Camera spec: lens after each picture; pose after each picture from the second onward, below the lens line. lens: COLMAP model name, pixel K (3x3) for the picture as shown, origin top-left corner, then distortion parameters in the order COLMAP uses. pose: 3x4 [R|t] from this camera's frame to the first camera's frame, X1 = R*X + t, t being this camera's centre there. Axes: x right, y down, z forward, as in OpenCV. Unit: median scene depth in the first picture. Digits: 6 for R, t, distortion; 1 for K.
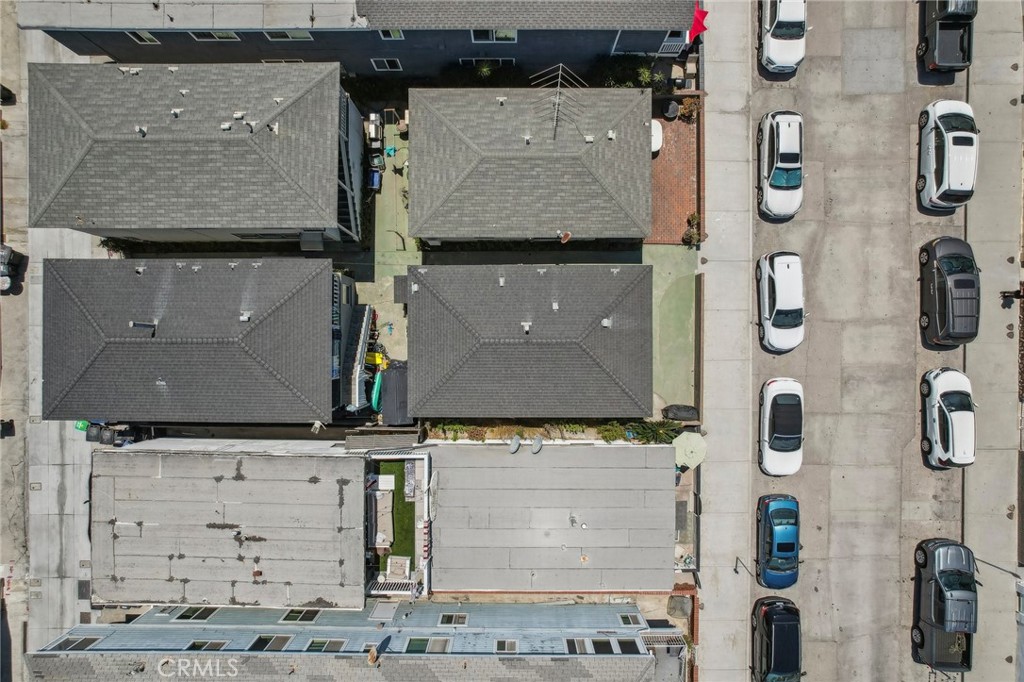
lens RADIAL K [[636.9, 0, 503.0], [0, 636.9, 344.4], [0, 0, 1]] dist [-0.038374, 0.019997]
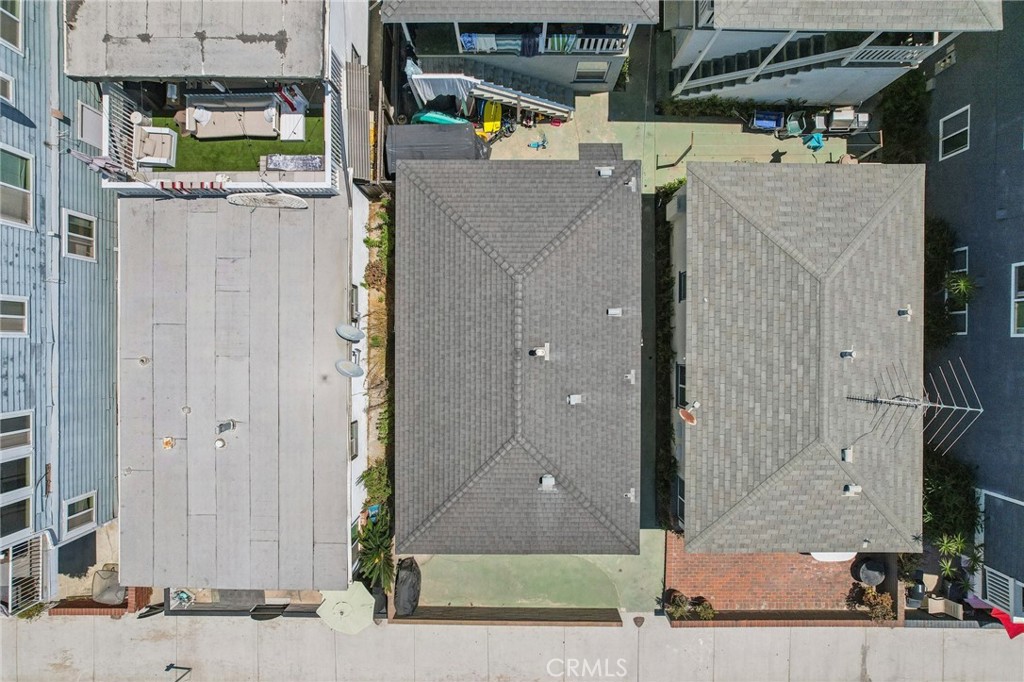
lens RADIAL K [[636.9, 0, 512.6], [0, 636.9, 337.8], [0, 0, 1]] dist [-0.038374, 0.019997]
pose [[-0.002573, 0.999946, 0.010062, 0.016047], [-0.999996, -0.002583, 0.000981, -0.000149], [0.001006, -0.010059, 0.999949, 0.358957]]
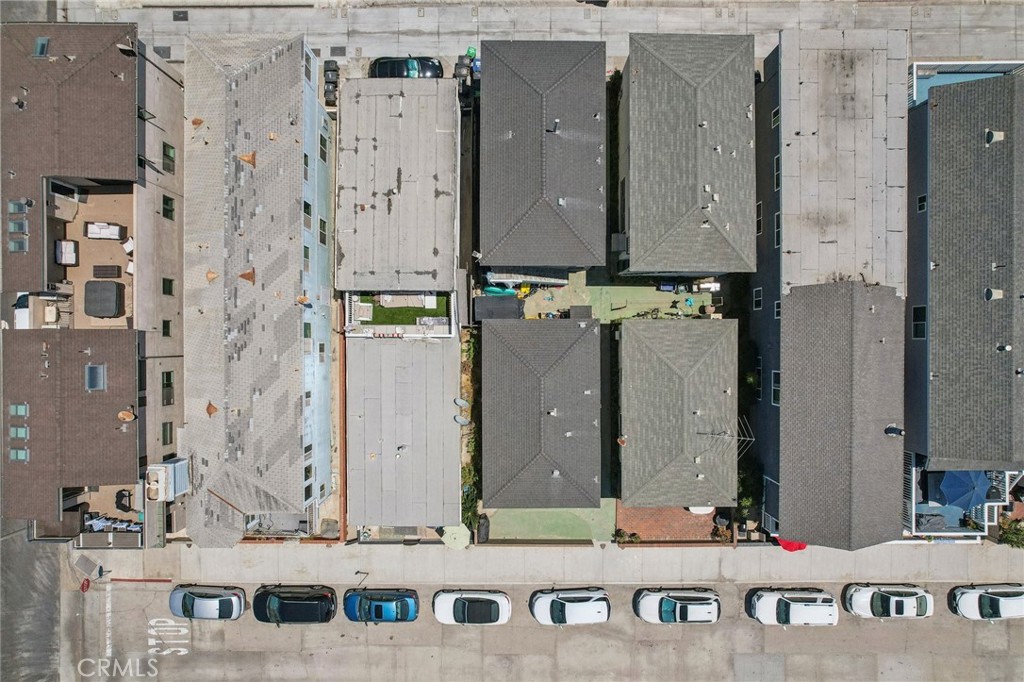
lens RADIAL K [[636.9, 0, 512.3], [0, 636.9, 342.2], [0, 0, 1]] dist [-0.038374, 0.019997]
pose [[0.002986, 0.999833, 0.018006, -0.118770], [-0.999995, 0.003005, -0.000993, 0.051302], [-0.001047, -0.018003, 0.999837, -0.270159]]
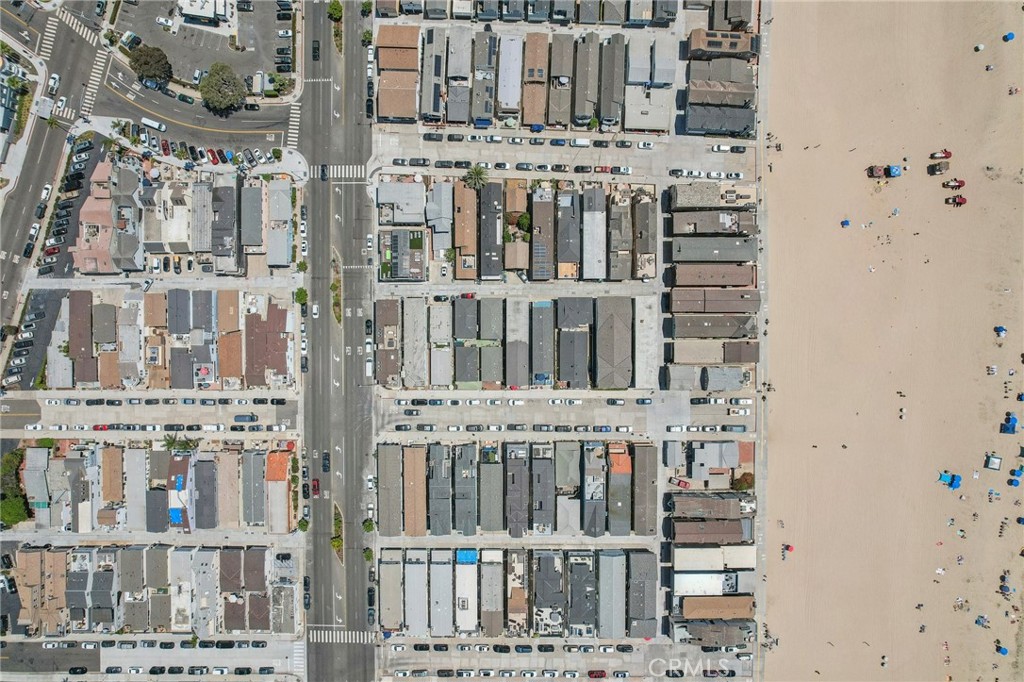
lens RADIAL K [[636.9, 0, 511.8], [0, 636.9, 342.5], [0, 0, 1]] dist [-0.038374, 0.019997]
pose [[0.004920, 0.999870, 0.015356, -0.286820], [-0.999630, 0.005329, -0.026689, -0.300293], [-0.026767, -0.015219, 0.999526, -5.717170]]
